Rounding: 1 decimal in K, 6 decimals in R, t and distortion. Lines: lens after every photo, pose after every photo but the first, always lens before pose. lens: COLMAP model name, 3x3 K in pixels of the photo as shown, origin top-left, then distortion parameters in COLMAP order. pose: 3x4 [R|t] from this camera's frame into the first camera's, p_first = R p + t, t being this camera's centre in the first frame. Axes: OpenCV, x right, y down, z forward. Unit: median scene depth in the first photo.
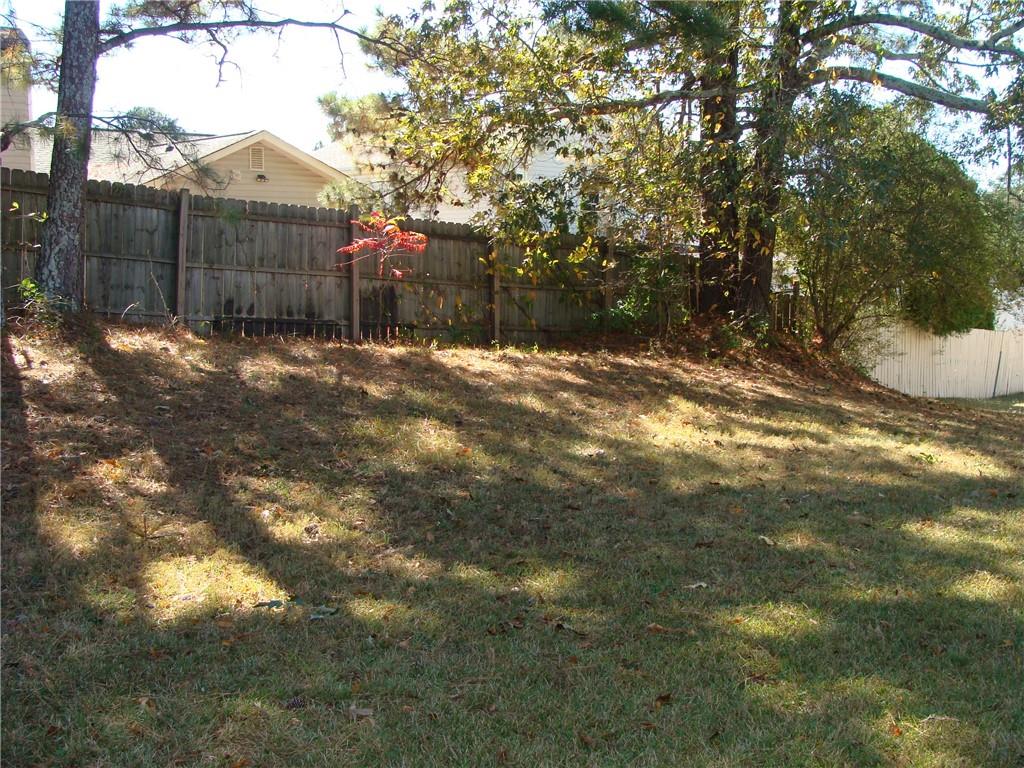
lens RADIAL K [[1150.3, 0, 512.0], [0, 1150.3, 384.0], [0, 0, 1]] dist [-0.189704, 0.199066]
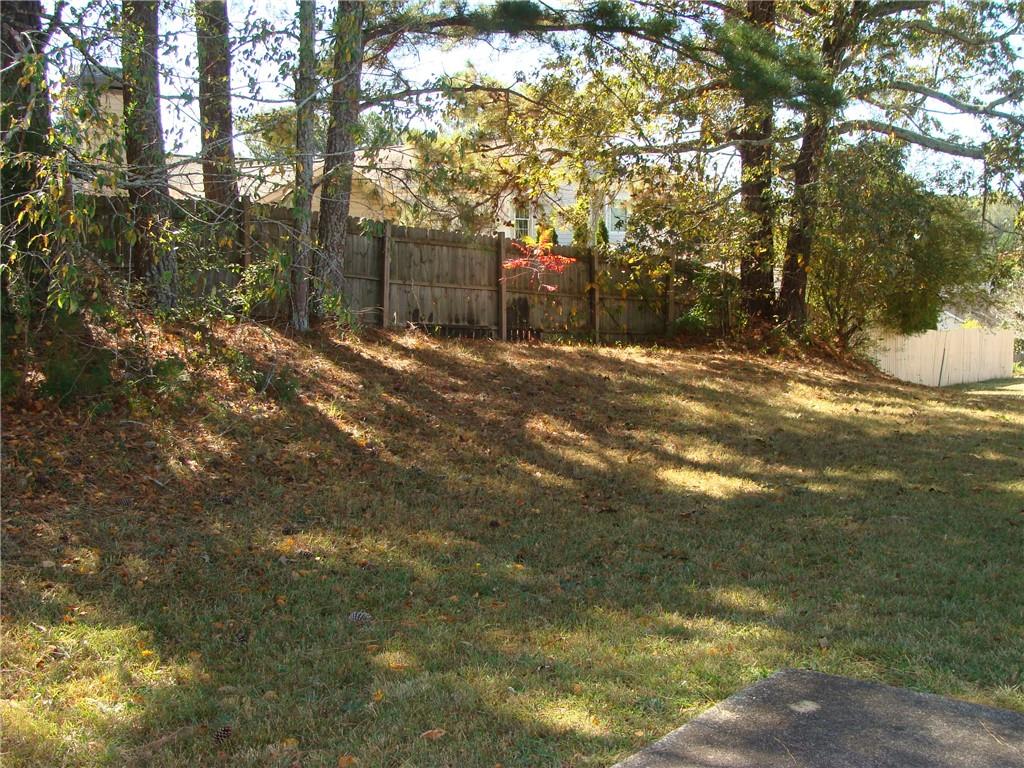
lens RADIAL K [[1150.3, 0, 512.0], [0, 1150.3, 384.0], [0, 0, 1]] dist [-0.189704, 0.199066]
pose [[0.994643, -0.013701, 0.102454, -0.257868], [0.014203, 0.999890, -0.004173, 0.012449], [-0.102386, 0.005605, 0.994729, -0.233251]]
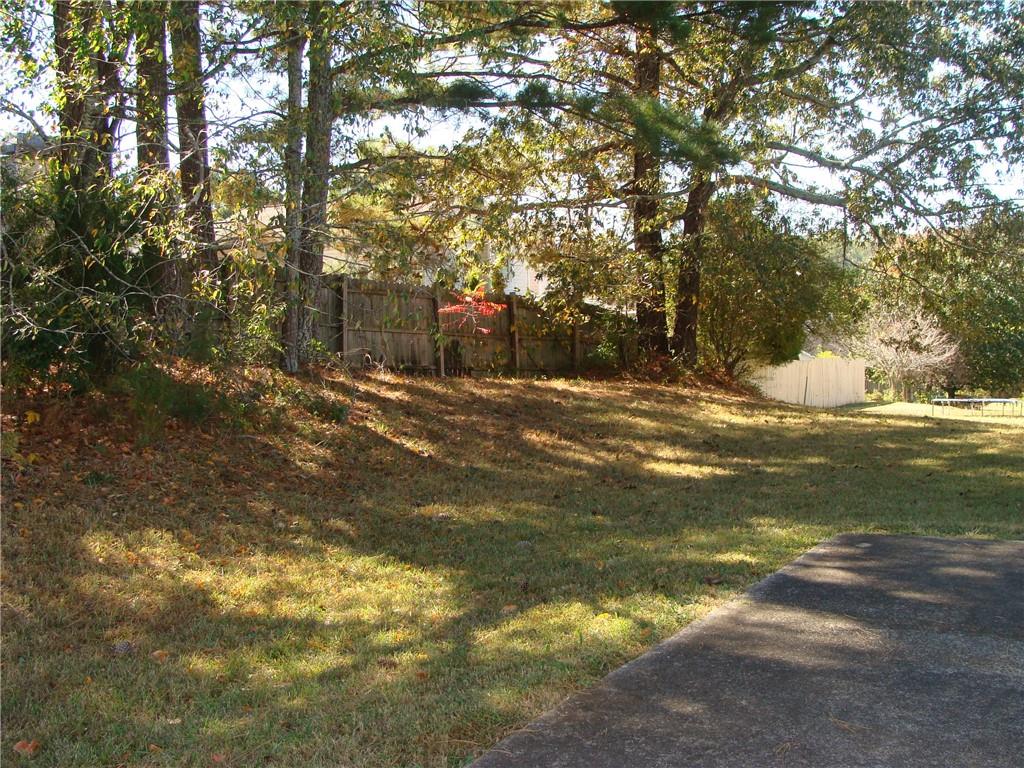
lens RADIAL K [[1150.3, 0, 512.0], [0, 1150.3, 384.0], [0, 0, 1]] dist [-0.189704, 0.199066]
pose [[0.970833, -0.044576, 0.235578, -0.385701], [0.056410, 0.997449, -0.043734, 0.032448], [-0.233028, 0.055747, 0.970871, -0.367179]]
